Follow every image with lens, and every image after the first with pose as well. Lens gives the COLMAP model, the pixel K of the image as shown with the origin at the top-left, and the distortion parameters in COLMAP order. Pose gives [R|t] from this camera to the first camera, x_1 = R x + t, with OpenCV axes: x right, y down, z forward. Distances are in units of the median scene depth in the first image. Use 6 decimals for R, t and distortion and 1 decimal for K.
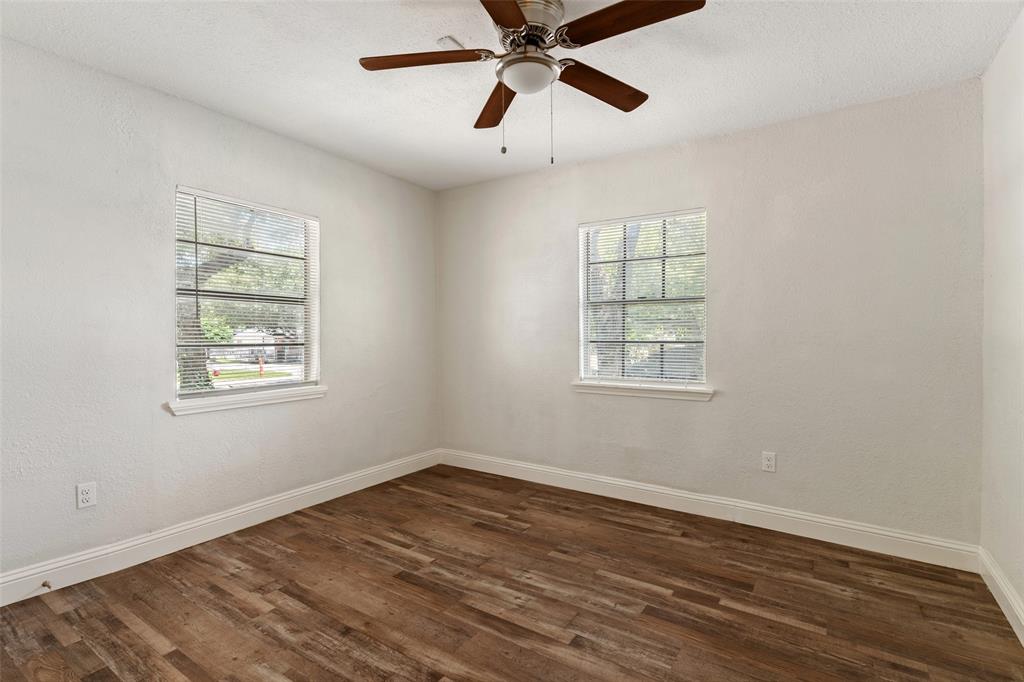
lens RADIAL K [[500.6, 0, 508.2], [0, 500.6, 338.8], [0, 0, 1]] dist [0.006573, -0.001041]
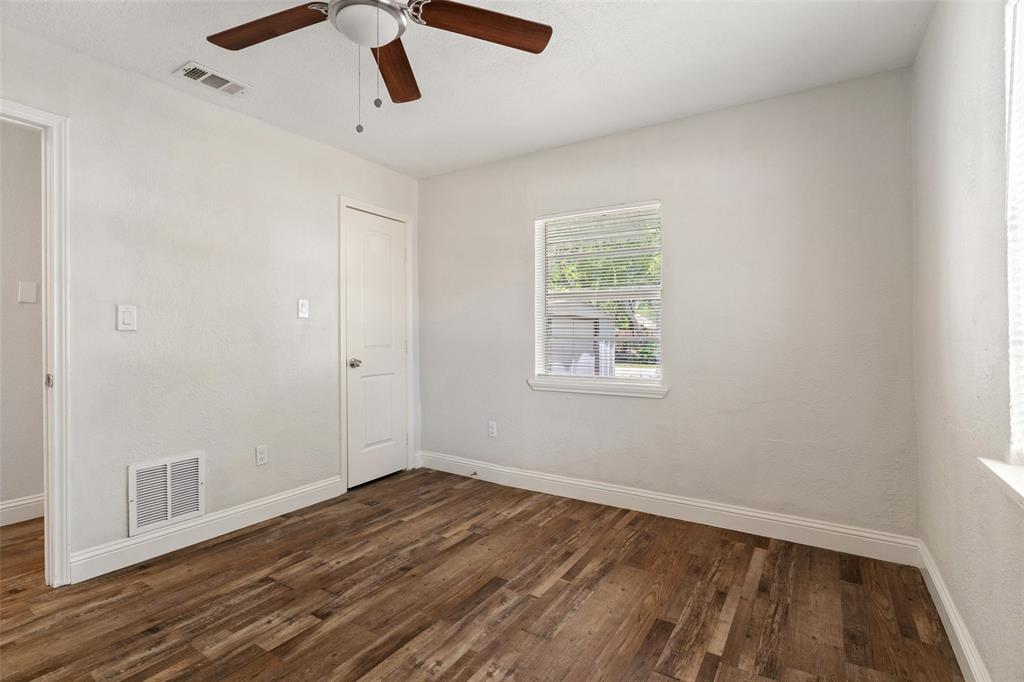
lens RADIAL K [[500.6, 0, 510.2], [0, 500.6, 338.5], [0, 0, 1]] dist [0.006573, -0.001041]
pose [[-0.010530, 0.010931, -0.999885, 0.691474], [-0.004184, 0.999931, 0.010976, 0.000519], [0.999936, 0.004299, -0.010484, 0.970439]]
